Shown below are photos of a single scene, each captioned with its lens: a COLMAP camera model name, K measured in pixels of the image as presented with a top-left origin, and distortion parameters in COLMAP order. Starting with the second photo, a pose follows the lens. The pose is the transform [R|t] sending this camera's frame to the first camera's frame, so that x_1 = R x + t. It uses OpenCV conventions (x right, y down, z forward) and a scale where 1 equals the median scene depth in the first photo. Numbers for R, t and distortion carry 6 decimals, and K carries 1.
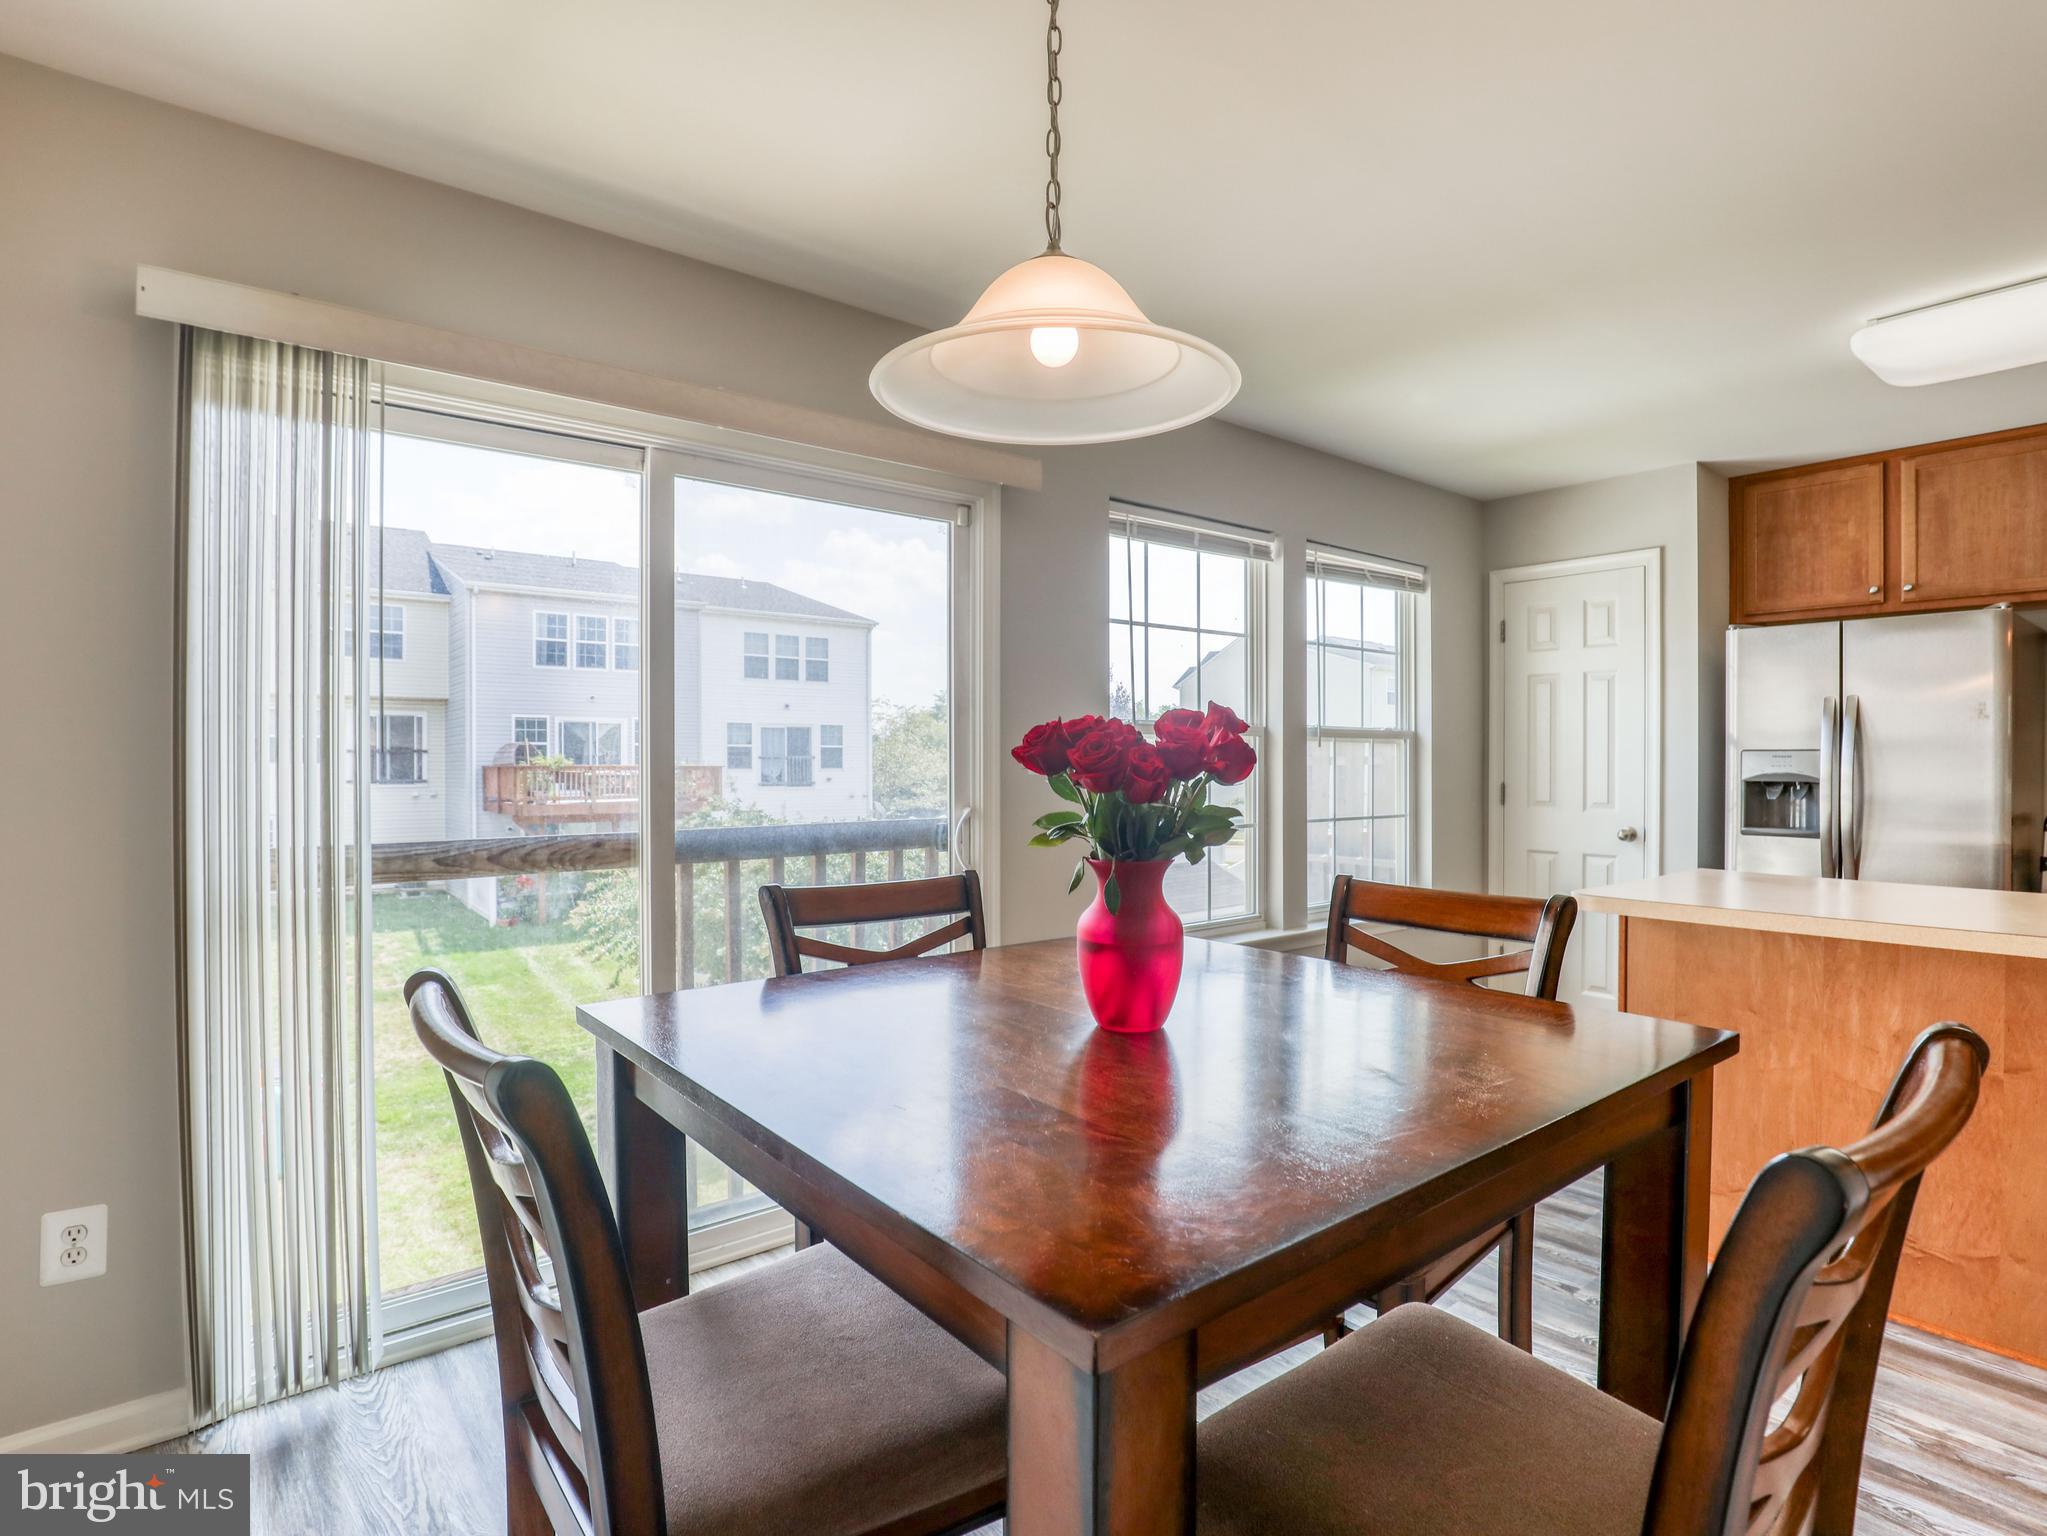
lens RADIAL K [[1066.3, 0, 1017.0], [0, 1066.3, 769.8], [0, 0, 1]] dist [-0.034939, 0.006507]
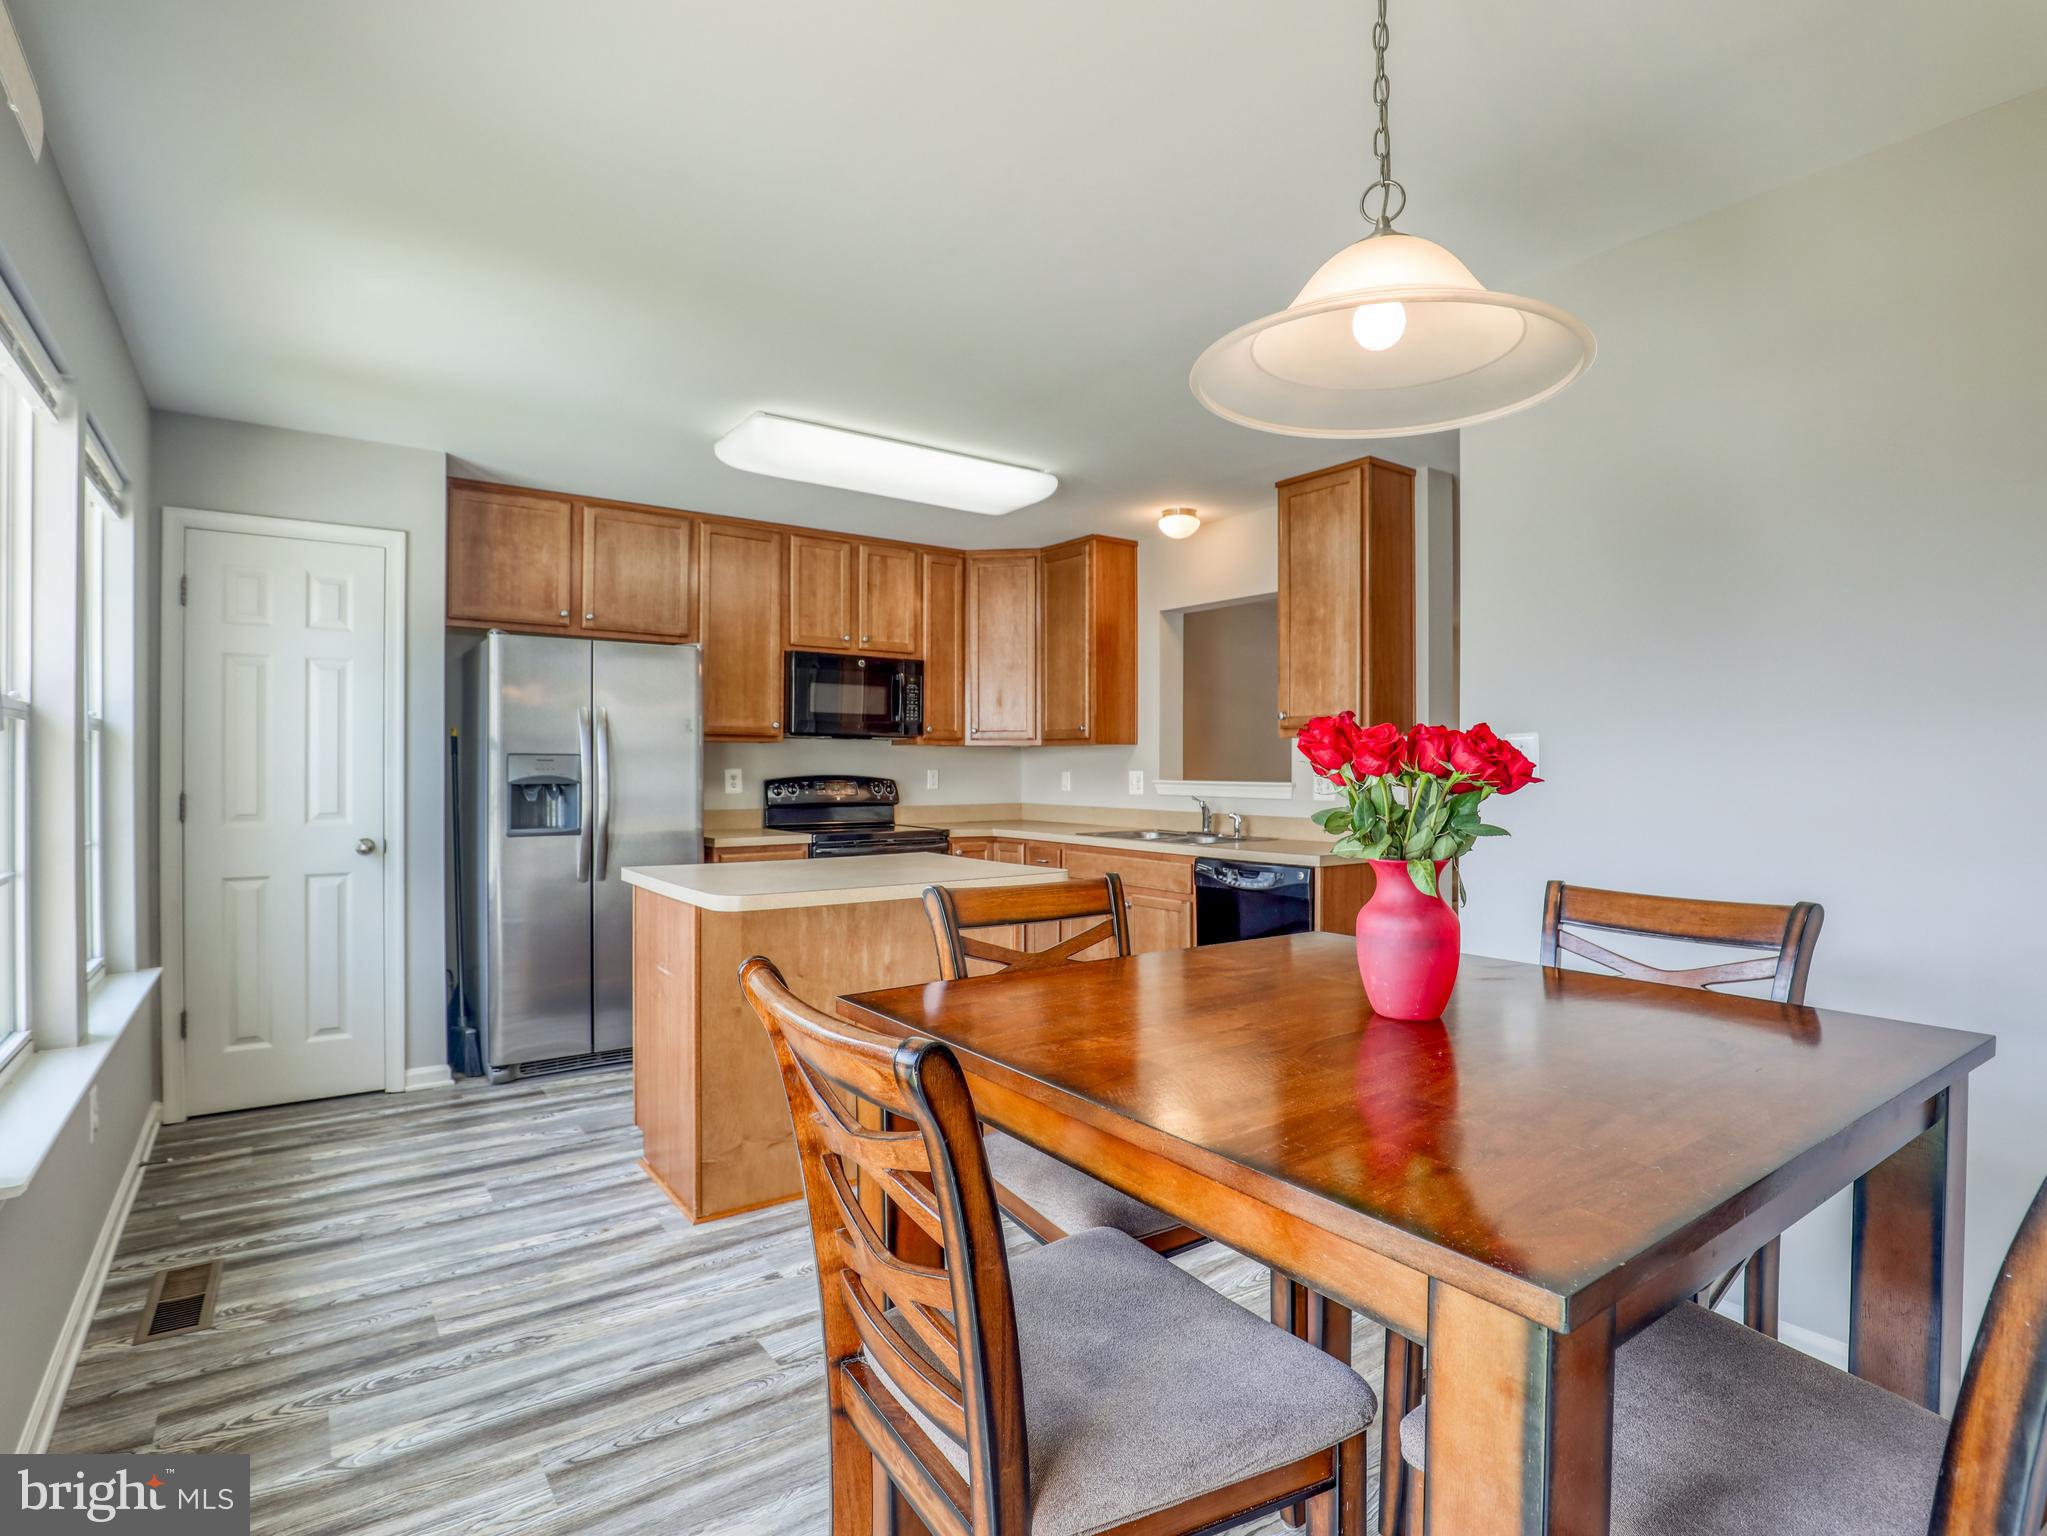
lens RADIAL K [[1066.3, 0, 1050.9], [0, 1066.3, 764.4], [0, 0, 1]] dist [-0.034939, 0.006507]
pose [[0.033257, 0.002099, 0.999445, -0.317927], [0.006469, 0.999976, -0.002315, -0.002470], [-0.999426, 0.006543, 0.033243, 0.441850]]
